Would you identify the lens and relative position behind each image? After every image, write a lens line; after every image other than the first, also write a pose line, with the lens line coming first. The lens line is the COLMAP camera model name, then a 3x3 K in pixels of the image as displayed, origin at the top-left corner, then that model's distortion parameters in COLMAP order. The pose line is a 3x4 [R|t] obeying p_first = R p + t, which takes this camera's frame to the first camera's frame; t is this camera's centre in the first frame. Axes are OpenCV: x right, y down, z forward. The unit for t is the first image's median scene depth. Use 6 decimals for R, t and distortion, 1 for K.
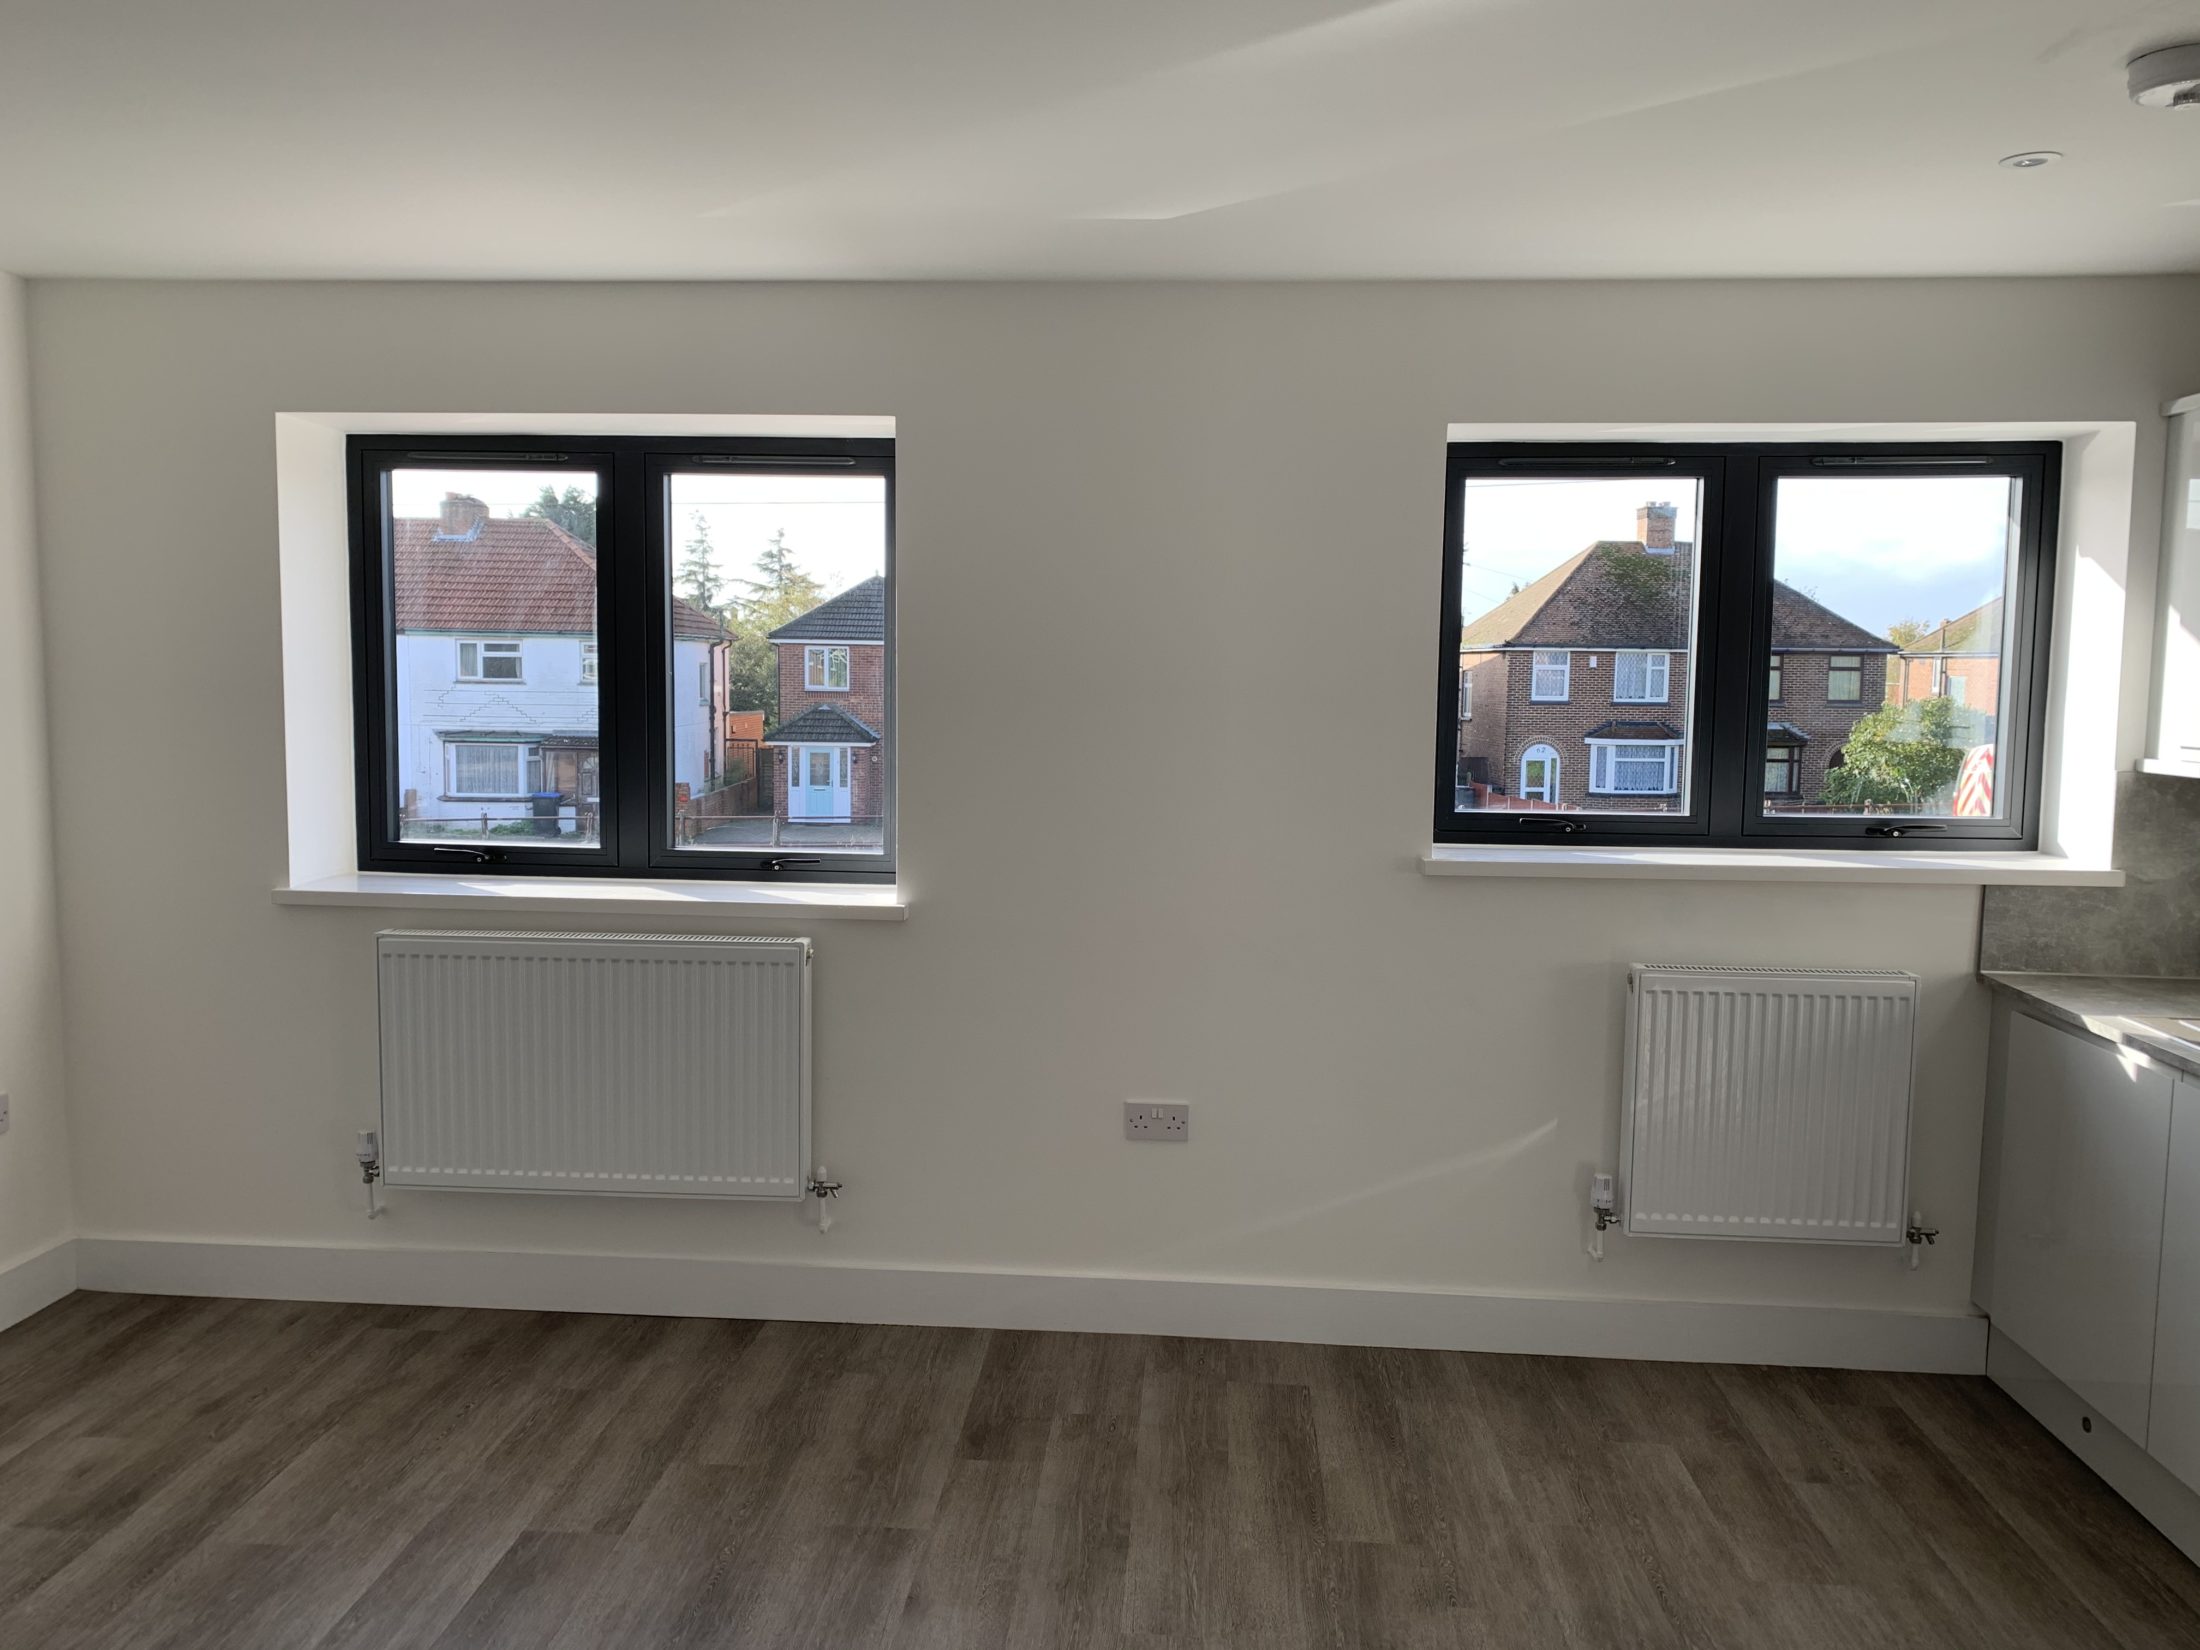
lens RADIAL K [[1661.8, 0, 1105.9], [0, 1661.8, 819.8], [0, 0, 1]] dist [0.024167, -0.034144]
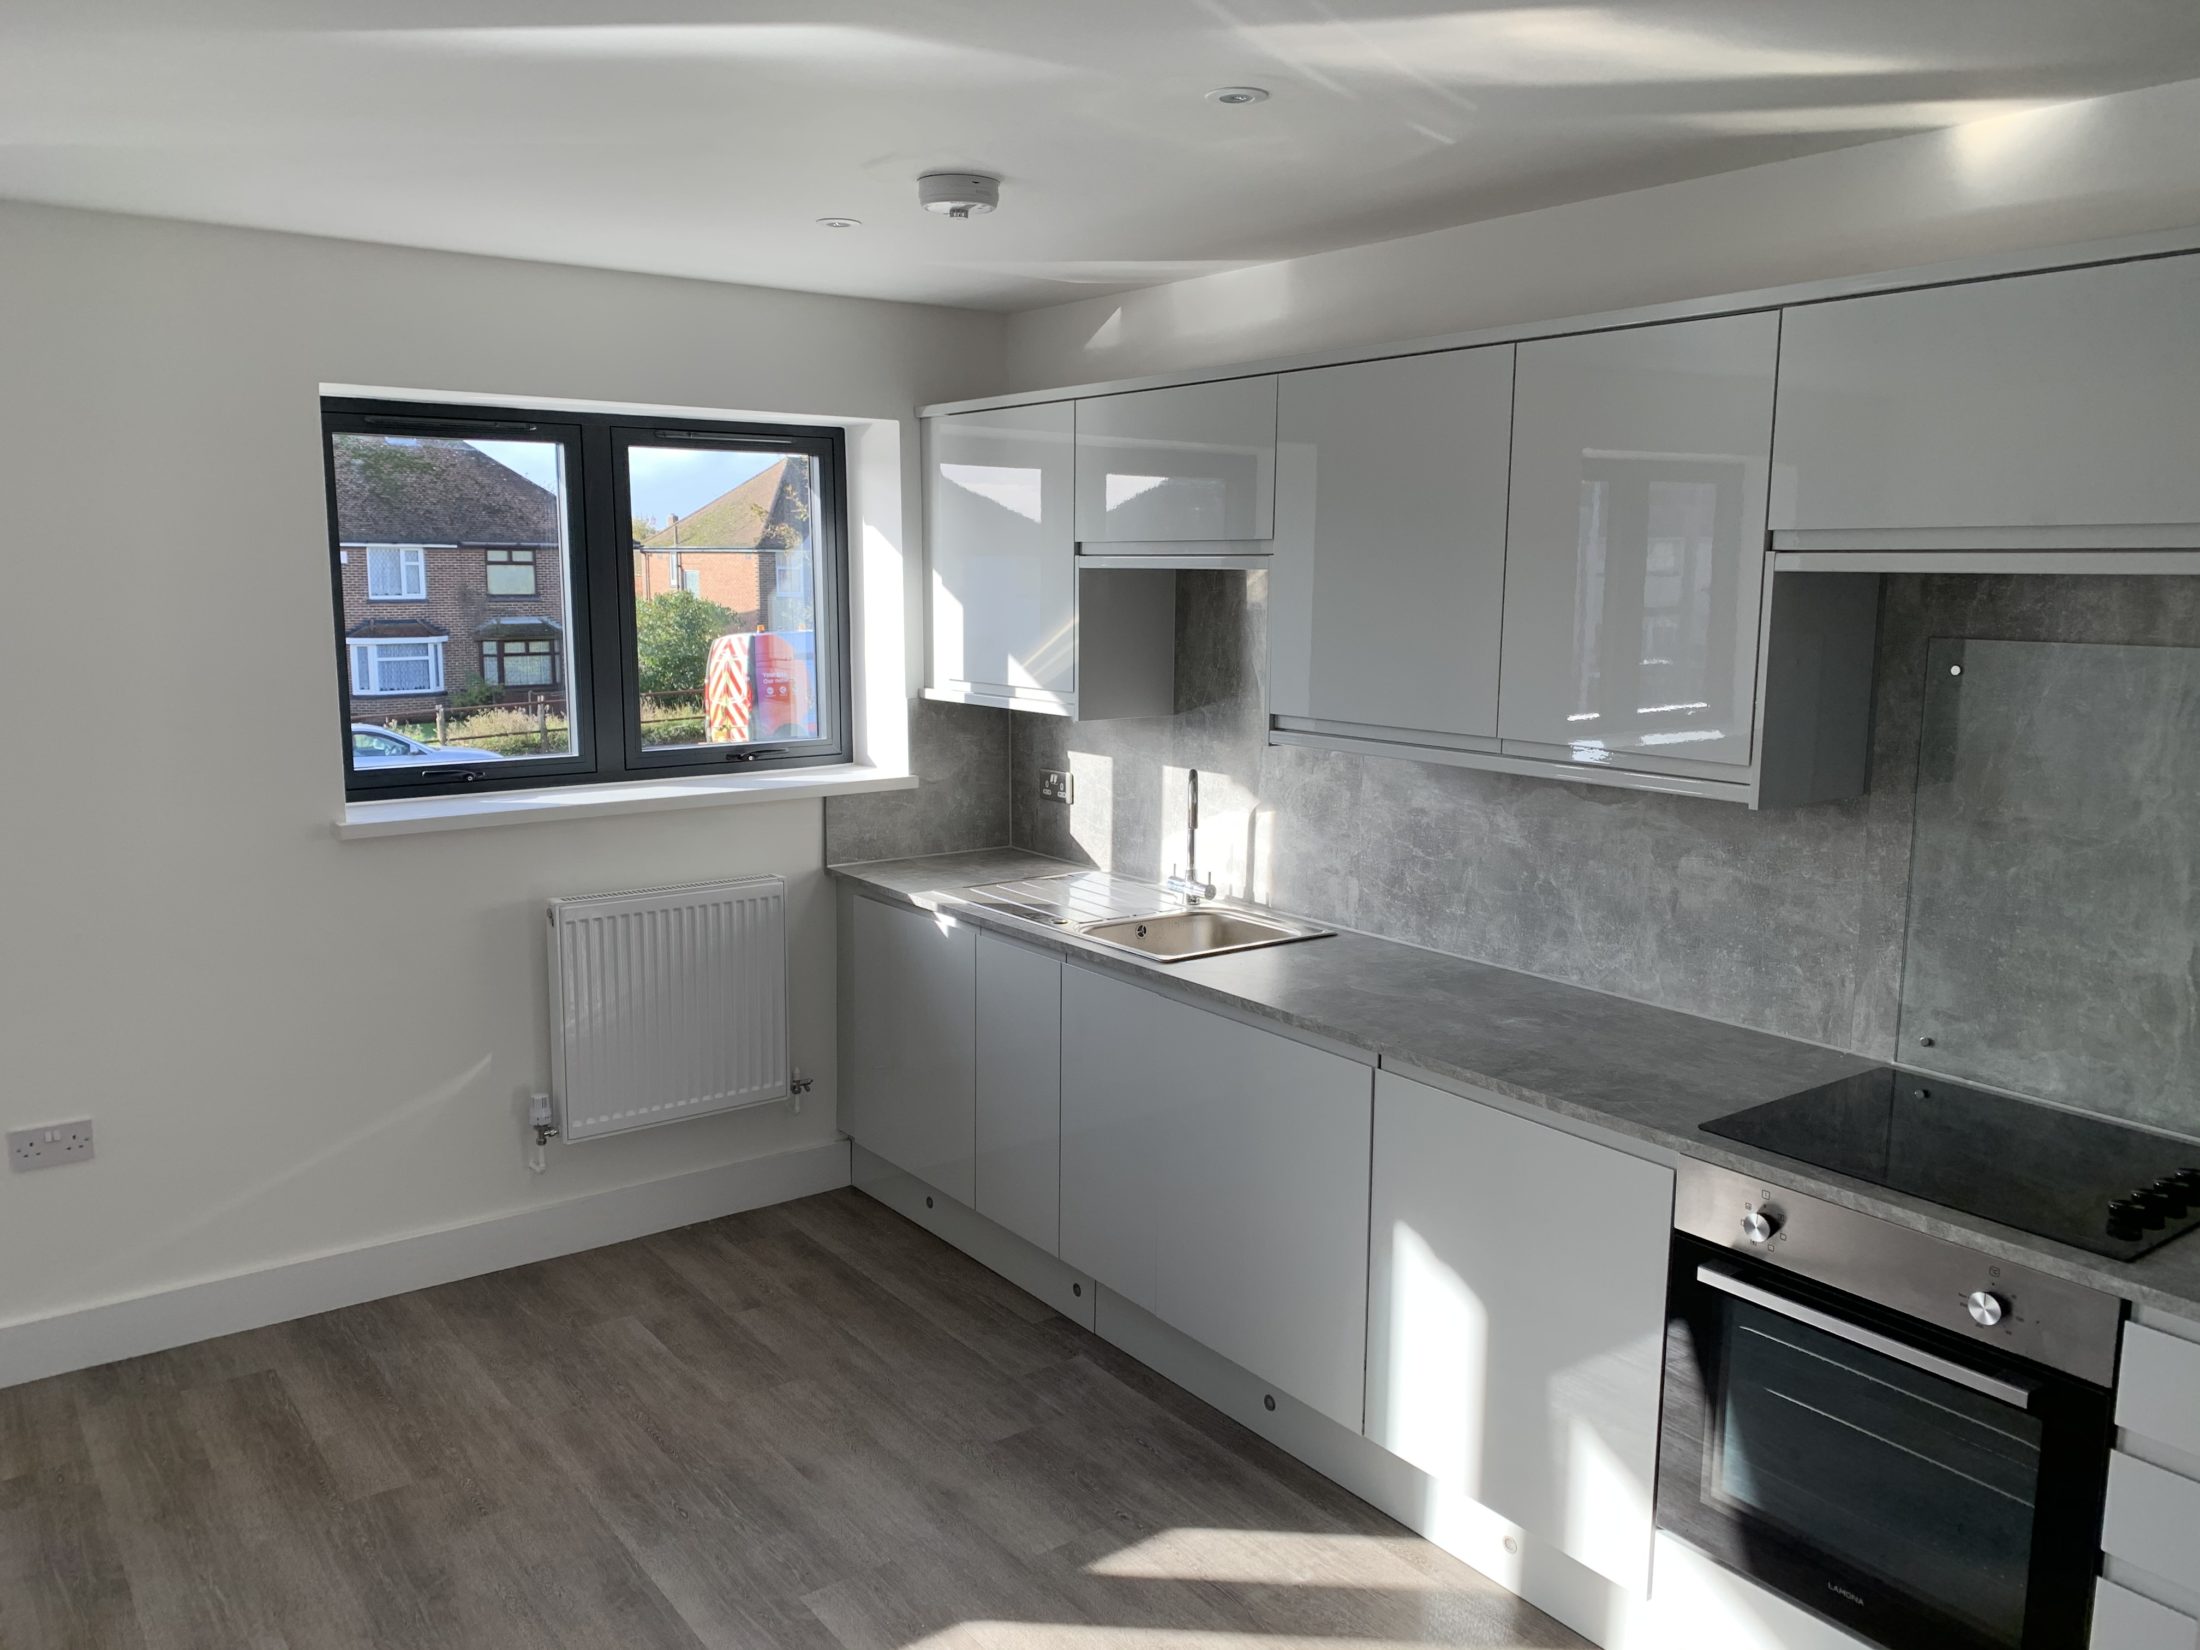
lens RADIAL K [[1661.8, 0, 1099.8], [0, 1661.8, 805.9], [0, 0, 1]] dist [0.024167, -0.034144]
pose [[0.752961, -0.100962, 0.650274, -0.119372], [0.061747, 0.994641, 0.082931, -0.043528], [-0.655162, -0.022291, 0.755160, -0.059573]]
